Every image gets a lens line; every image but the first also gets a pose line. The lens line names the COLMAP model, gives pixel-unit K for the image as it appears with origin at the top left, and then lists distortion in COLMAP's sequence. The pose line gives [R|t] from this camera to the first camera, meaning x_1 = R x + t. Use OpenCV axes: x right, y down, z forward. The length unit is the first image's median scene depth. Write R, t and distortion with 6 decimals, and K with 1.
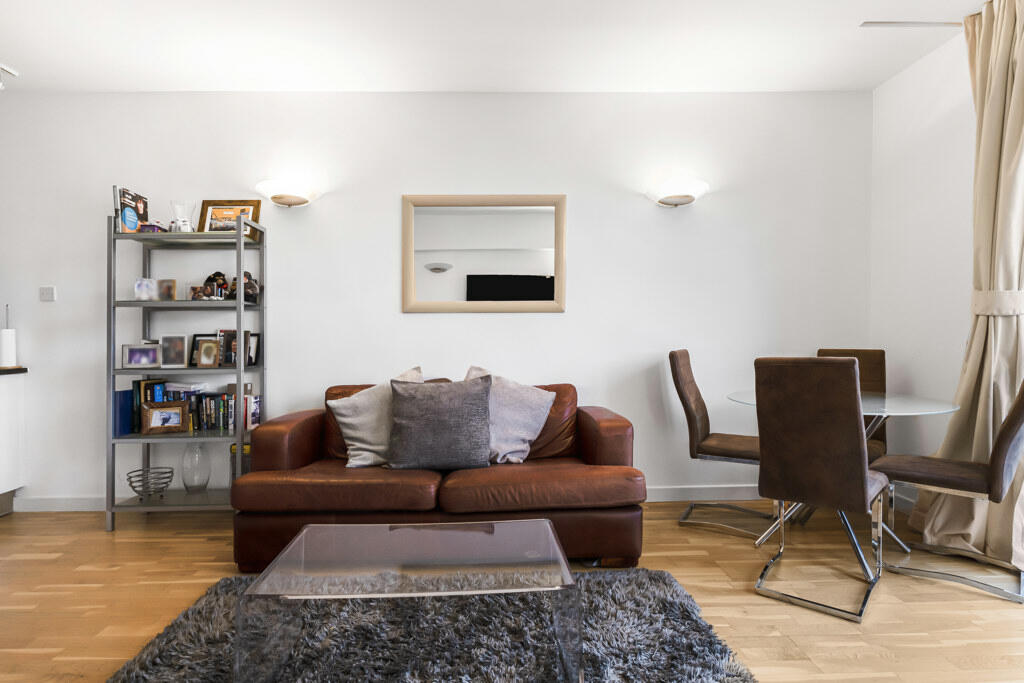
lens RADIAL K [[541.7, 0, 509.1], [0, 541.7, 333.7], [0, 0, 1]] dist [0.000152, -0.001947]
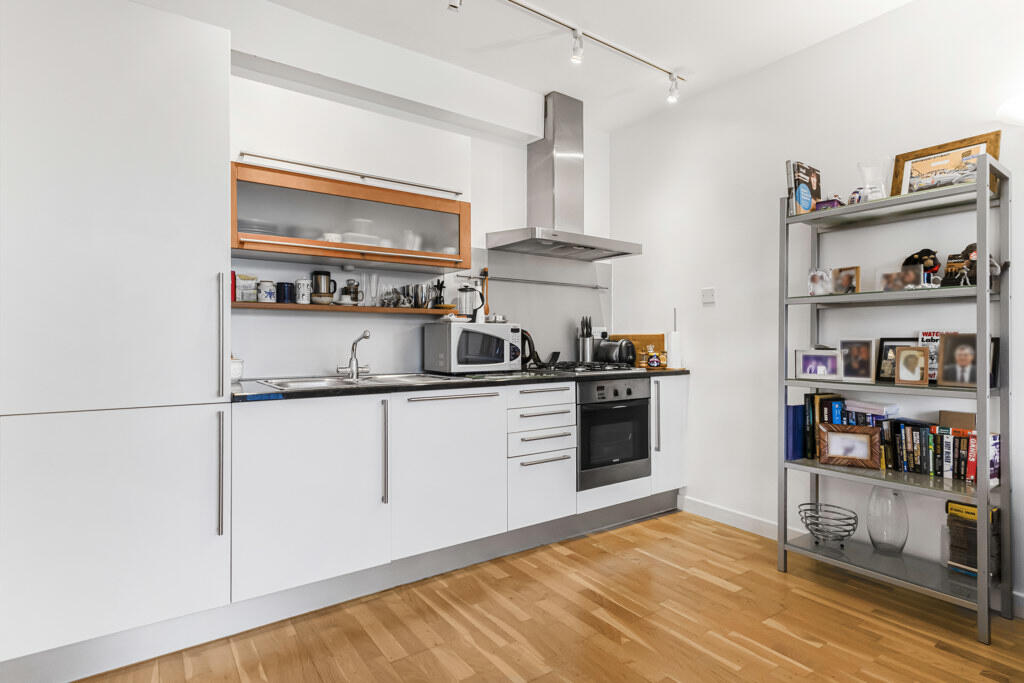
lens RADIAL K [[541.7, 0, 512.9], [0, 541.7, 338.5], [0, 0, 1]] dist [0.000152, -0.001947]
pose [[0.566352, 0.007751, -0.824127, -0.265271], [-0.008481, 0.999958, 0.003577, 0.003437], [0.824120, 0.004964, 0.566393, 0.166313]]
